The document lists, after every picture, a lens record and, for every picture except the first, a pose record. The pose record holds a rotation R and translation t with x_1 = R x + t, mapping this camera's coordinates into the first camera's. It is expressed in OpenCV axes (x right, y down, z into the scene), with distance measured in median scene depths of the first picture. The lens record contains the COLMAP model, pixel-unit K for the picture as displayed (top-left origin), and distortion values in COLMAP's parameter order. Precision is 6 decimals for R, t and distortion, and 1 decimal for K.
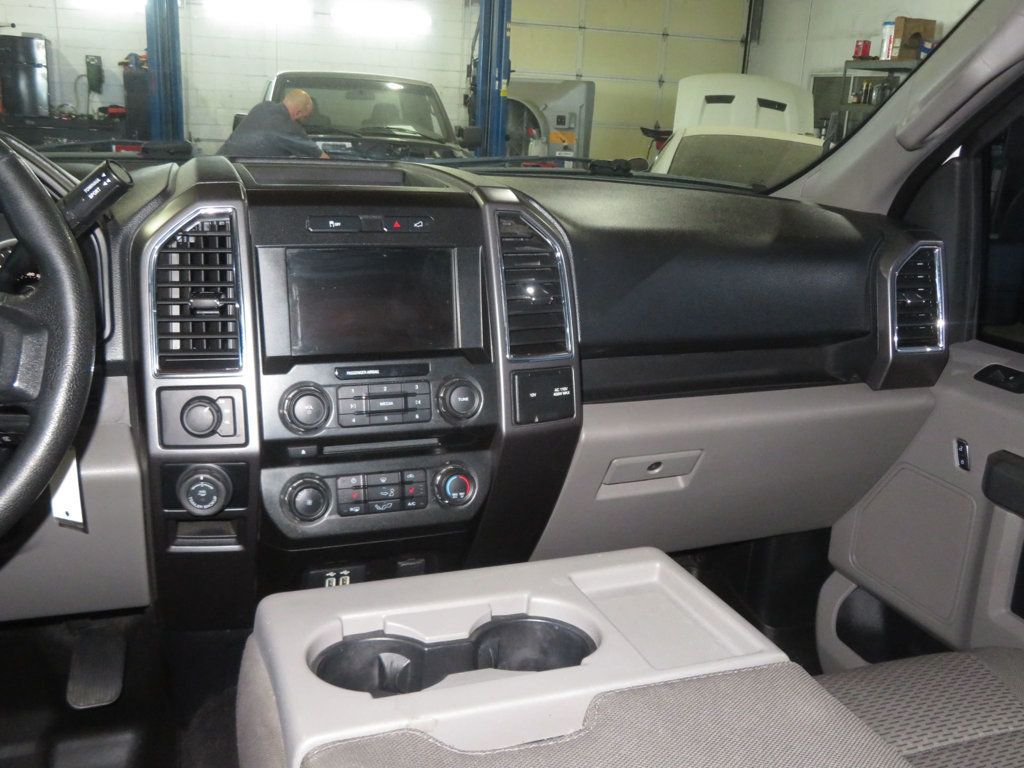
lens RADIAL K [[932.1, 0, 518.2], [0, 932.1, 375.4], [0, 0, 1]] dist [-0.015720, 0.000000]
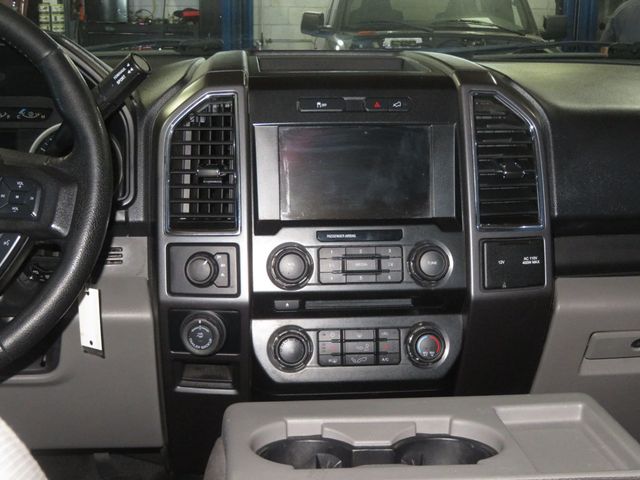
lens RADIAL K [[1065.2, 0, 343.2], [0, 1065.2, 221.2], [0, 0, 1]] dist [-0.016919, 0.000000]
pose [[0.965524, 0.009212, -0.260151, 0.161777], [-0.028398, 0.997137, -0.070085, 0.066700], [0.258760, 0.075056, 0.963021, -0.222728]]
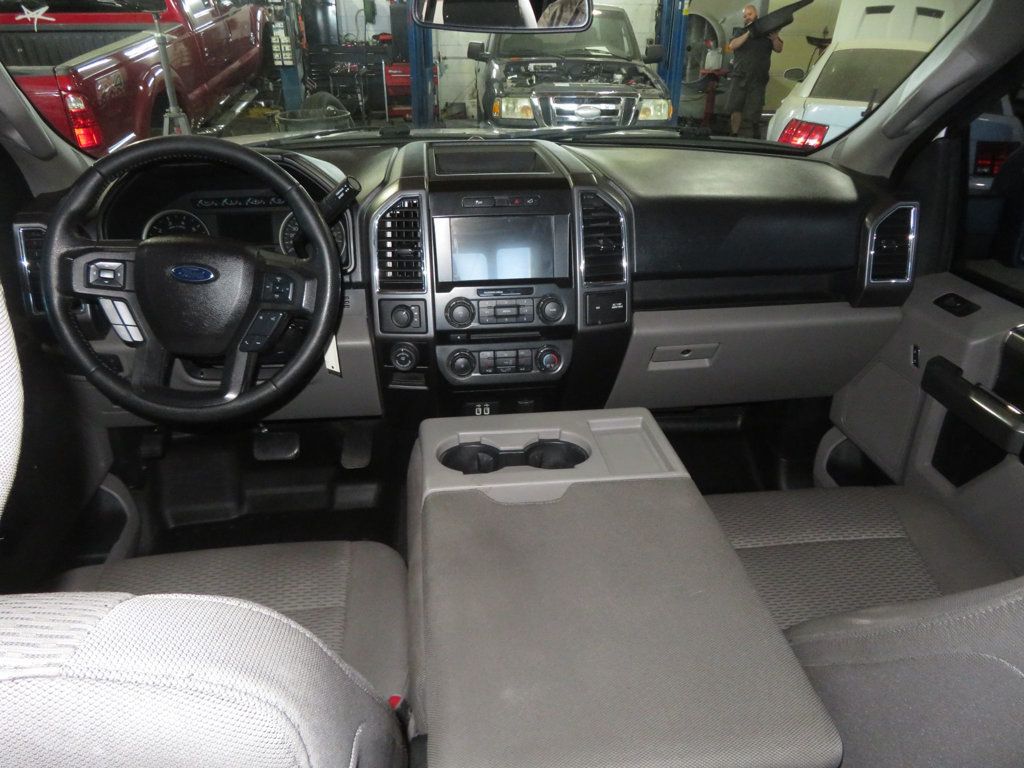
lens RADIAL K [[733.9, 0, 521.4], [0, 733.9, 372.6], [0, 0, 1]] dist [-0.011994, 0.011336]
pose [[0.972117, 0.065237, -0.225237, 0.187724], [-0.024234, 0.983329, 0.180214, -0.098750], [0.233239, -0.169731, 0.957492, -0.284286]]
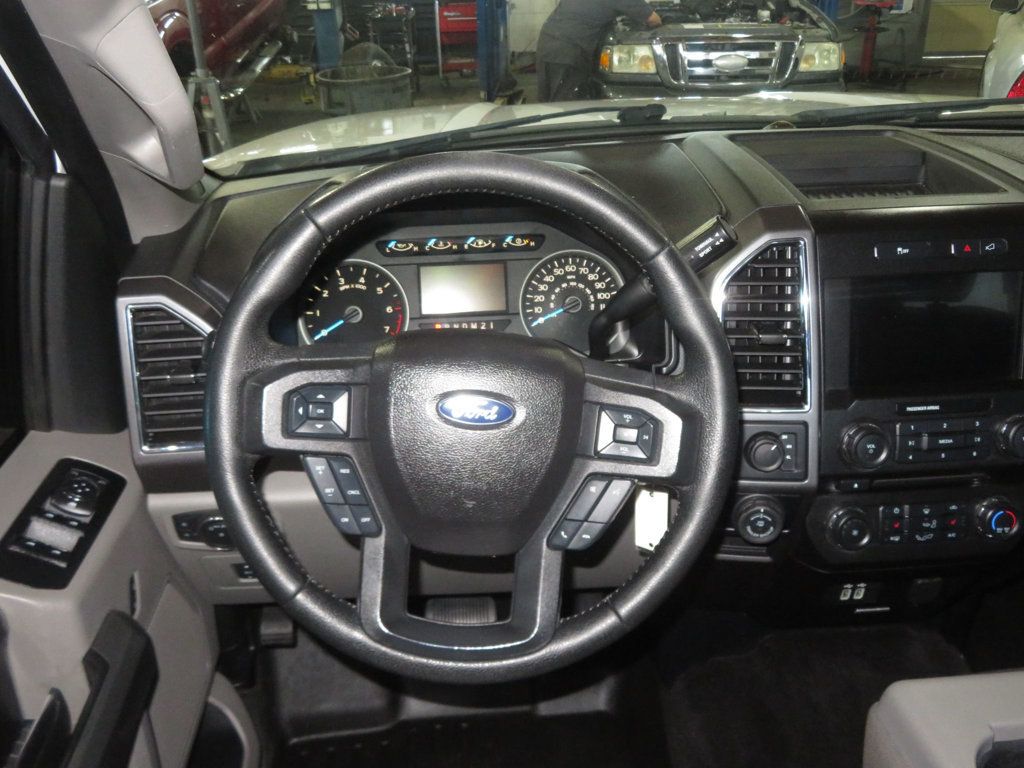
lens RADIAL K [[932.1, 0, 502.3], [0, 932.1, 361.3], [0, 0, 1]] dist [-0.015720, 0.000000]
pose [[0.952248, 0.060700, -0.299232, -0.287024], [-0.014517, 0.987932, 0.154204, -0.186023], [0.304982, -0.142497, 0.941637, -0.024753]]
